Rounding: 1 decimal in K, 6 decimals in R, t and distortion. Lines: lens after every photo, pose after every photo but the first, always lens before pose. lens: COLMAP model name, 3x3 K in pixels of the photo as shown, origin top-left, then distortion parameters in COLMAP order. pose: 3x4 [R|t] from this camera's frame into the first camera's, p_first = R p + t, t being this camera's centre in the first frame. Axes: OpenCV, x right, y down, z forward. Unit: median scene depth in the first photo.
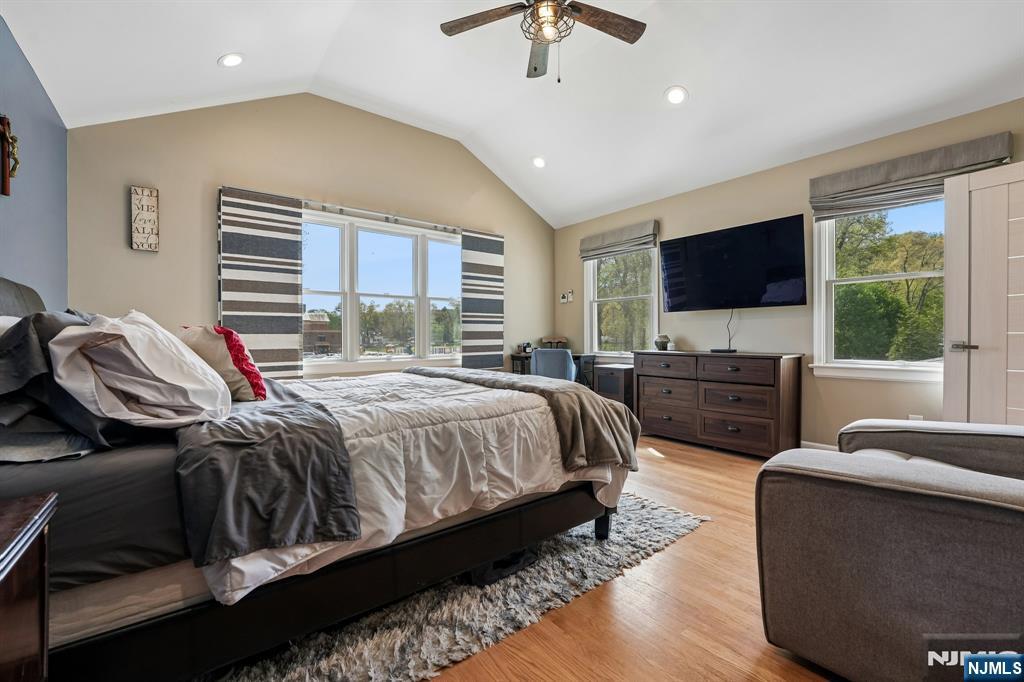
lens RADIAL K [[420.6, 0, 512.0], [0, 420.6, 347.3], [0, 0, 1]] dist [-0.021572, 0.000126]
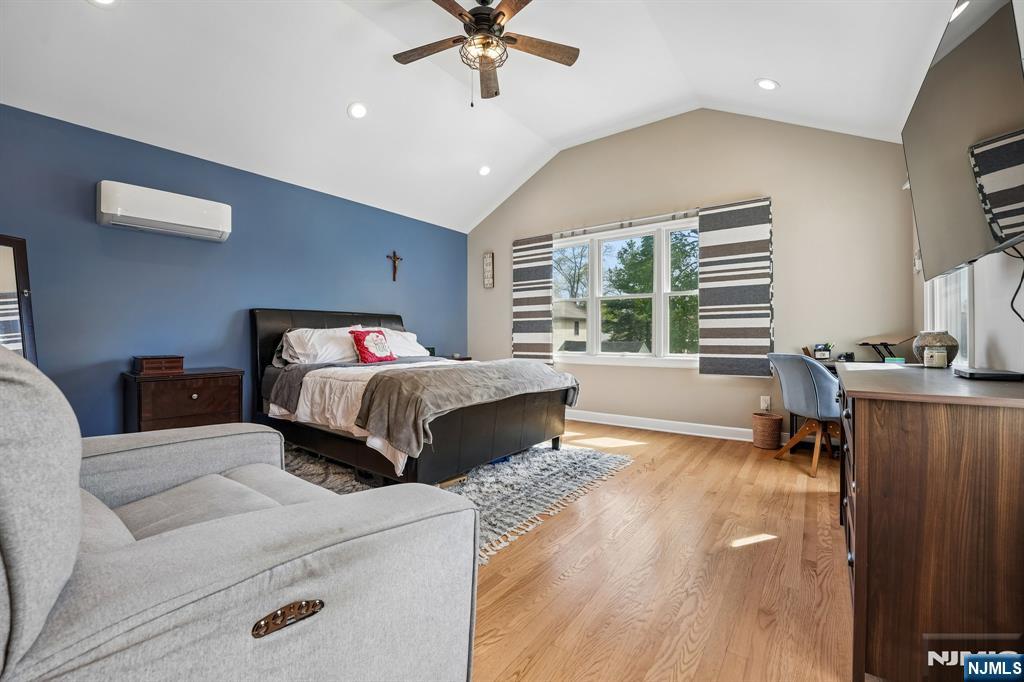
lens RADIAL K [[420.6, 0, 512.0], [0, 420.6, 347.3], [0, 0, 1]] dist [-0.021572, 0.000126]
pose [[0.248139, 0.029313, -0.968281, 0.777769], [-0.022792, 0.999442, 0.024415, -0.015084], [0.968456, 0.016011, 0.248668, 0.527400]]
